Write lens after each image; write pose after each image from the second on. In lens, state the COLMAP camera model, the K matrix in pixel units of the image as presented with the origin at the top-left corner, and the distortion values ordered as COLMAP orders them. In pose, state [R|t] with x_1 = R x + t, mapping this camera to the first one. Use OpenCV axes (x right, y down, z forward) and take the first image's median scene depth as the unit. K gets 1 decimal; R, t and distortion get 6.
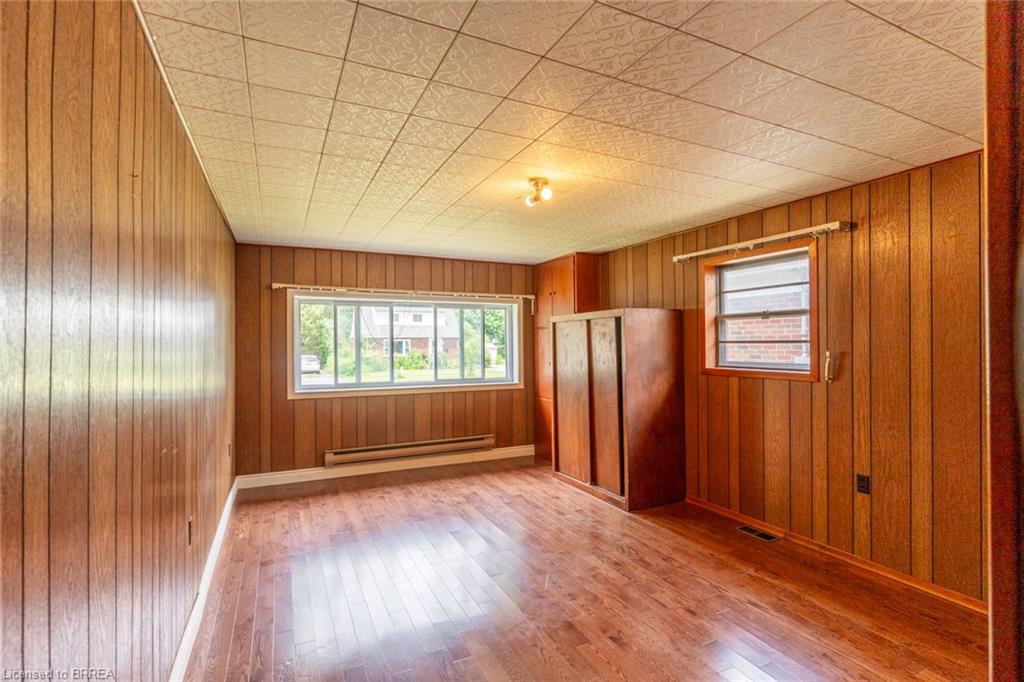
lens RADIAL K [[483.8, 0, 511.4], [0, 483.8, 340.8], [0, 0, 1]] dist [0.005383, 0.000656]
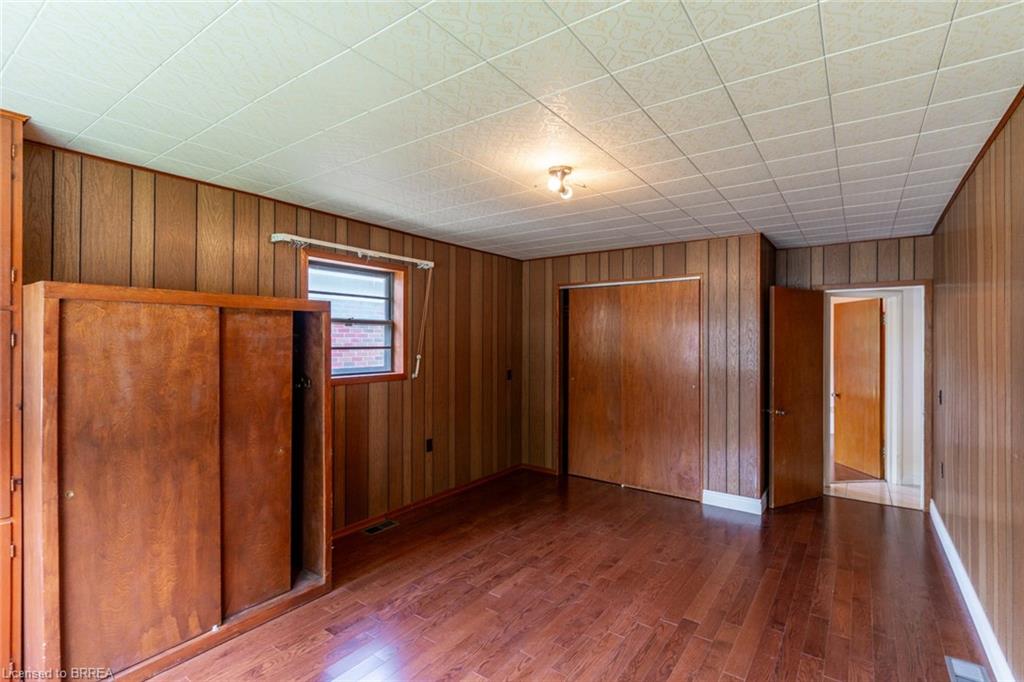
lens RADIAL K [[483.8, 0, 511.4], [0, 483.8, 340.8], [0, 0, 1]] dist [0.005383, 0.000656]
pose [[-0.472982, 0.002186, 0.881070, -0.587295], [-0.006225, 0.999964, -0.005822, -0.010890], [-0.881050, -0.008239, -0.472951, 1.282430]]
